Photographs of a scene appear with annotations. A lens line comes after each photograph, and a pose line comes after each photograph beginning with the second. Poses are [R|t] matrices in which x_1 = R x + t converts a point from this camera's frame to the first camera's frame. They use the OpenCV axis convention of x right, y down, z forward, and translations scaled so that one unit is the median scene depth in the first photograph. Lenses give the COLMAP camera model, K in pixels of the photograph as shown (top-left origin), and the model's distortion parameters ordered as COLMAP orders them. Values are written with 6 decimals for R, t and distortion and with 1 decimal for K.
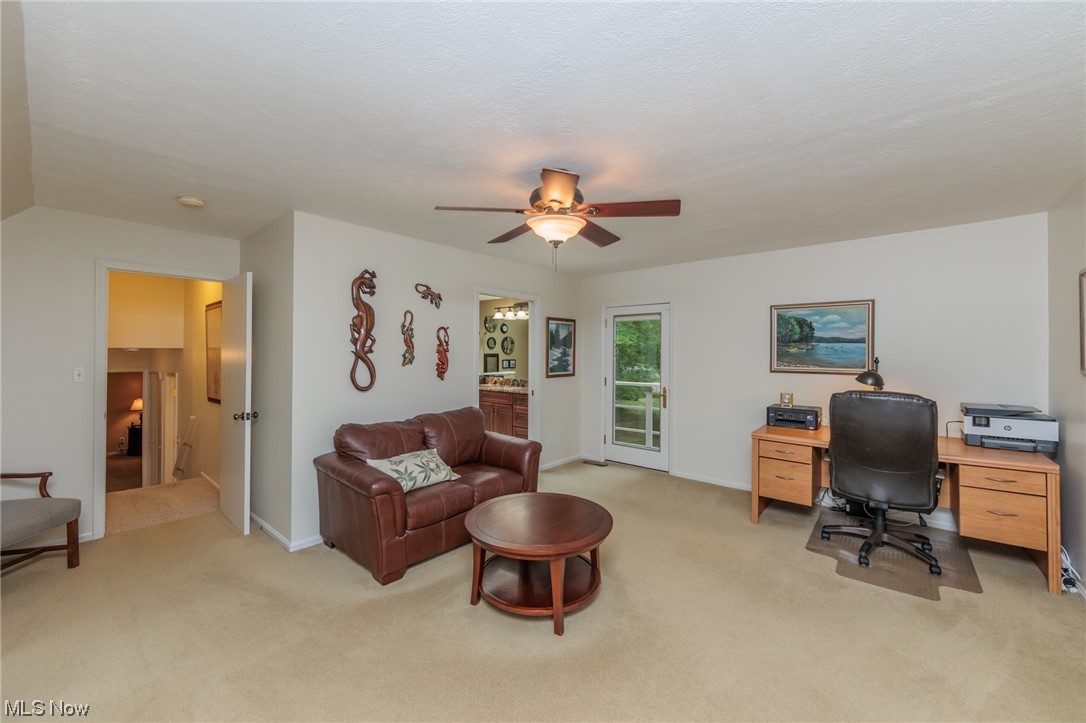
lens RADIAL K [[421.9, 0, 544.8], [0, 421.9, 352.1], [0, 0, 1]] dist [-0.002018, -0.000464]
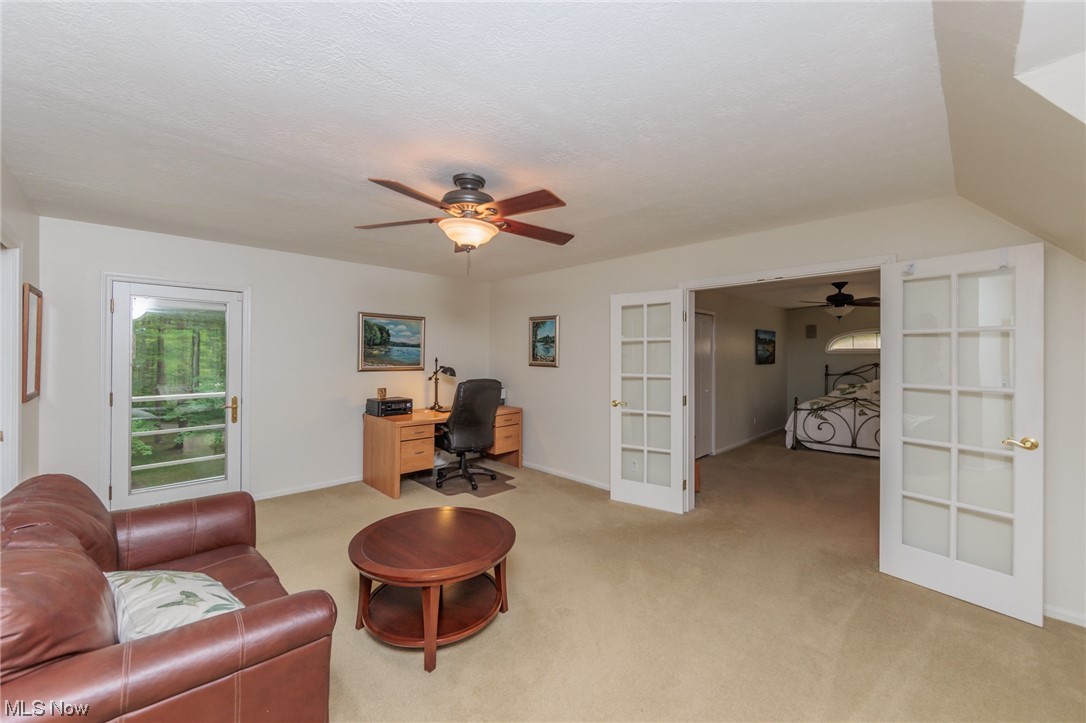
lens RADIAL K [[421.9, 0, 544.7], [0, 421.9, 355.7], [0, 0, 1]] dist [-0.002018, -0.000464]
pose [[0.100029, 0.002587, 0.994981, -0.554159], [-0.004266, 0.999989, -0.002171, 0.006419], [-0.994975, -0.004028, 0.100039, 0.415451]]
